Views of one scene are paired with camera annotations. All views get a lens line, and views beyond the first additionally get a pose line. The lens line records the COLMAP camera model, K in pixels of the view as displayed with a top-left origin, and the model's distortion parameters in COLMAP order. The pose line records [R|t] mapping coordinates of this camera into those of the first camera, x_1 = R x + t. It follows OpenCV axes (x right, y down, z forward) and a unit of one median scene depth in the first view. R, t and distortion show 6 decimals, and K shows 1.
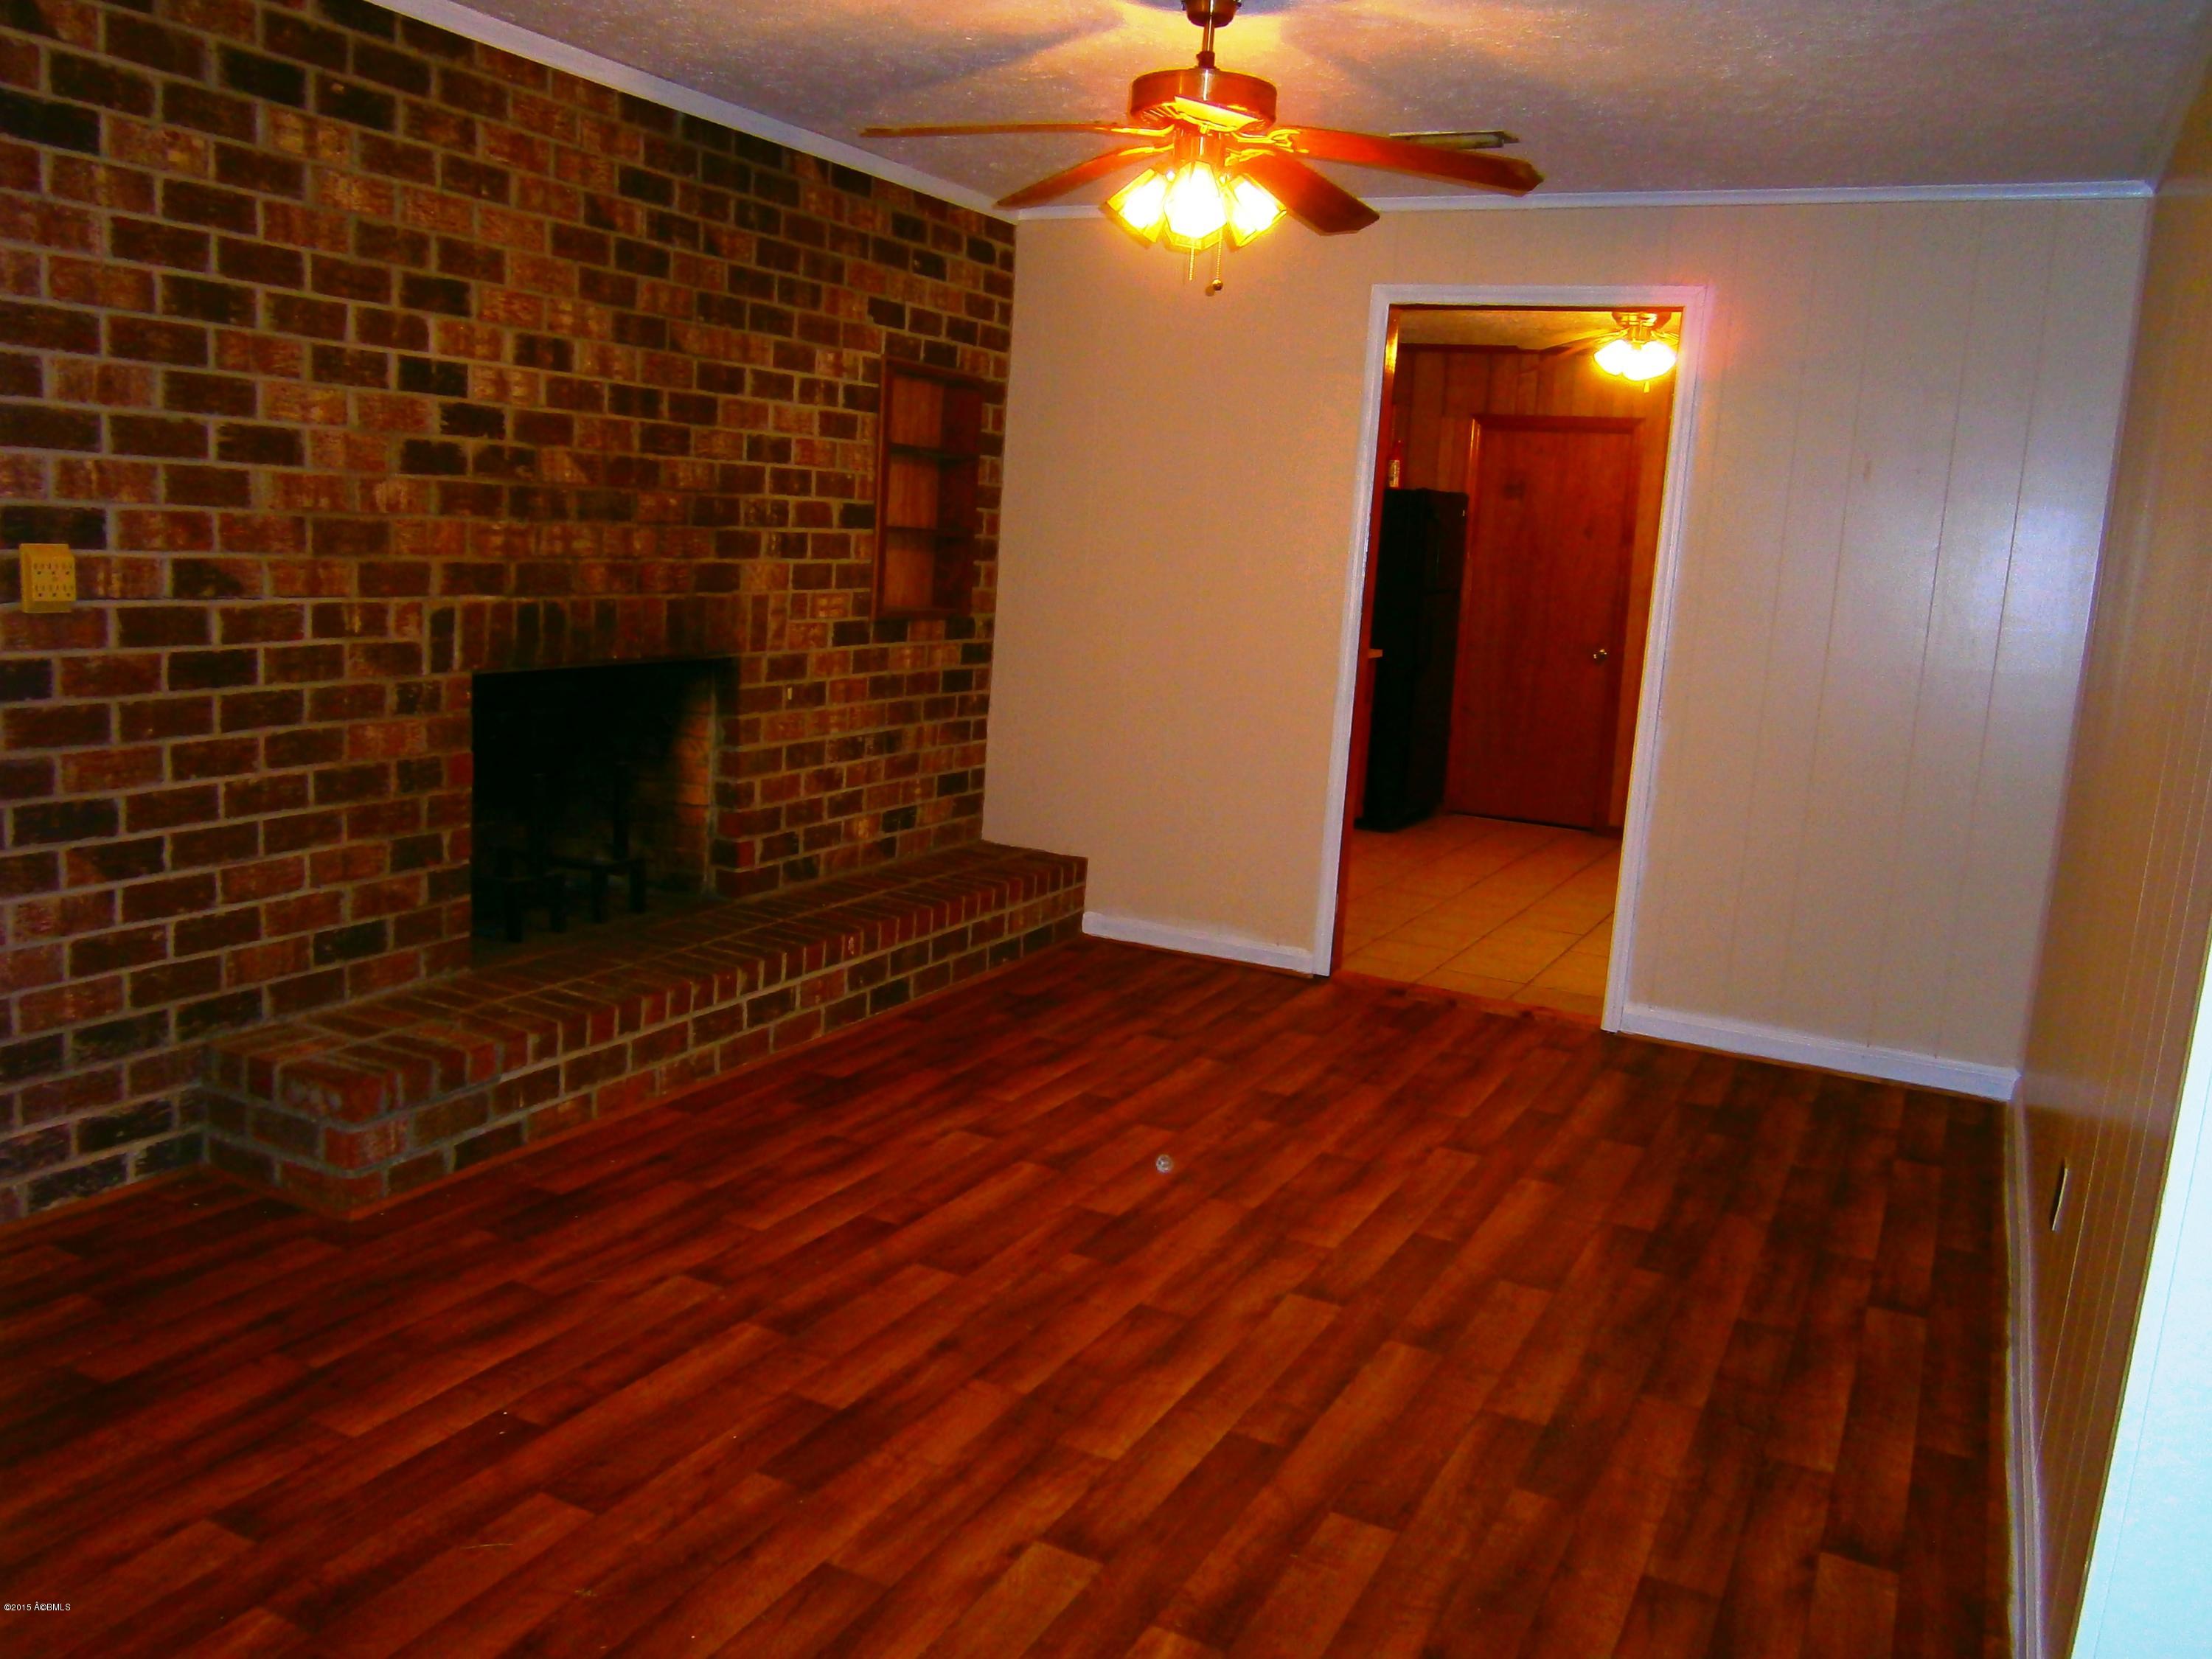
lens RADIAL K [[1748.5, 0, 1083.4], [0, 1748.5, 841.0], [0, 0, 1]] dist [-0.084683, 0.115315]
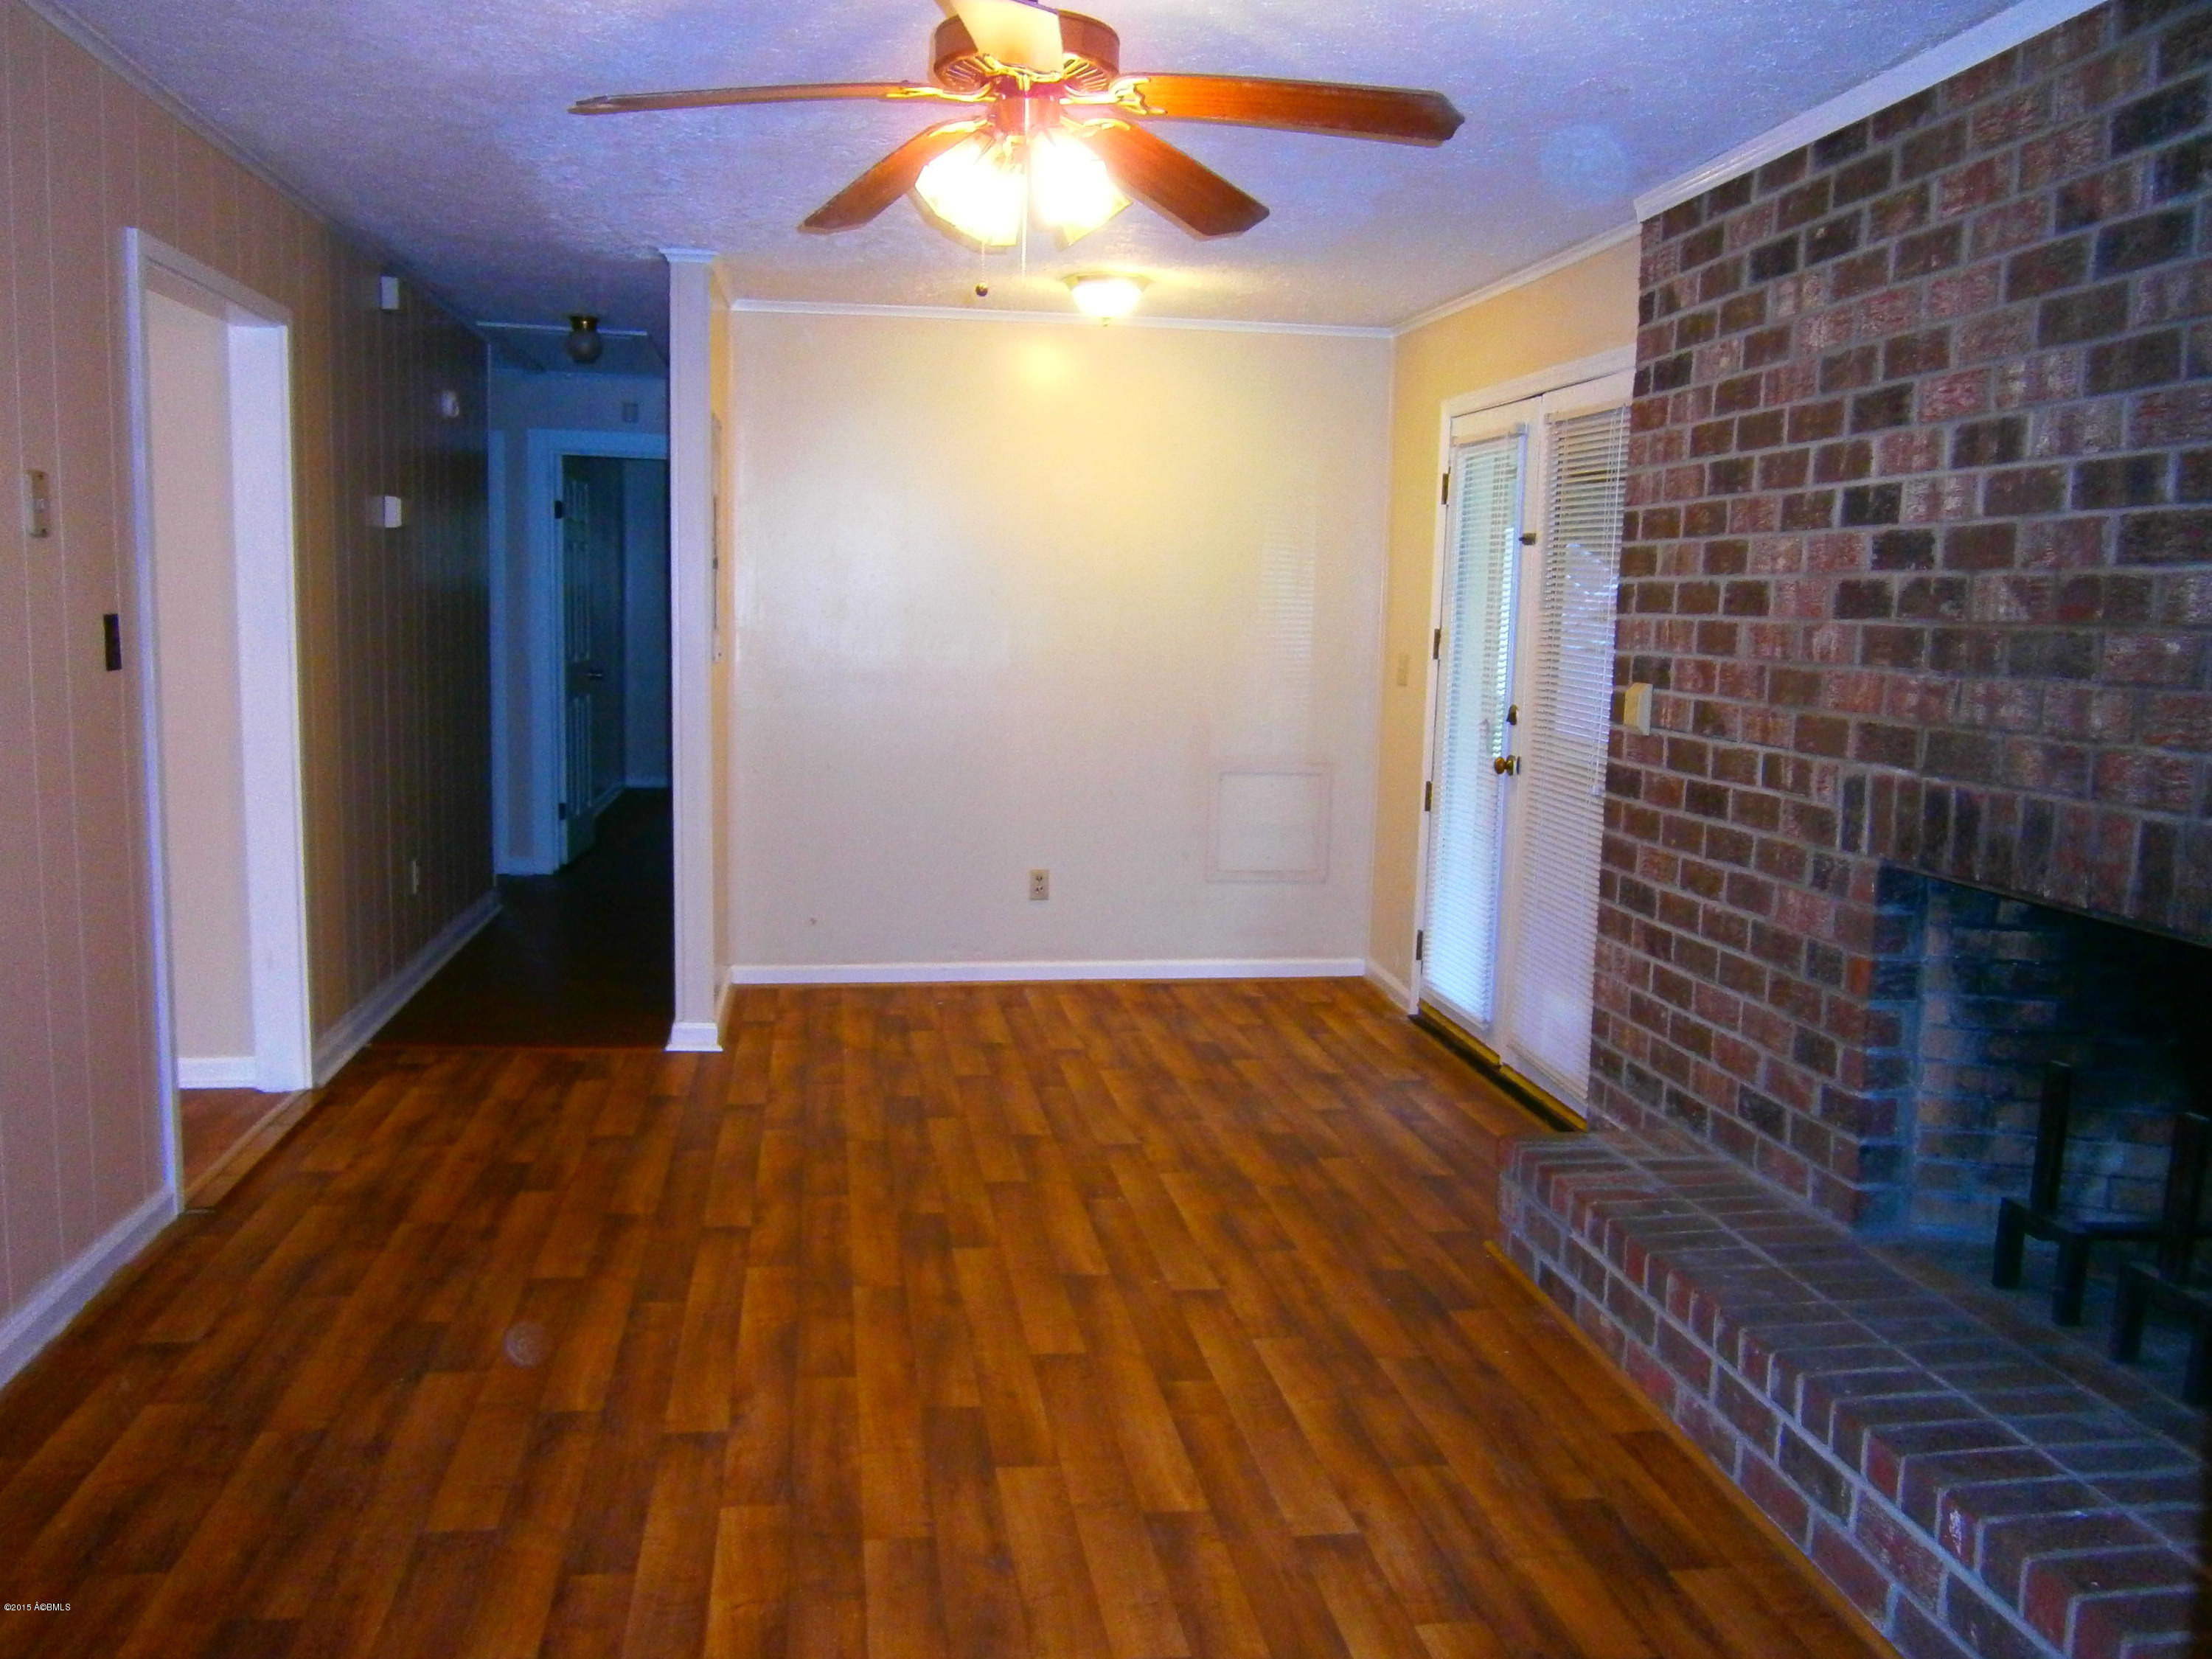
lens RADIAL K [[1748.5, 0, 1083.4], [0, 1748.5, 841.0], [0, 0, 1]] dist [-0.084683, 0.115315]
pose [[-0.804326, -0.009057, -0.594120, 0.442219], [-0.187938, 0.952429, 0.239913, -0.242756], [0.563684, 0.304626, -0.767765, 1.488808]]
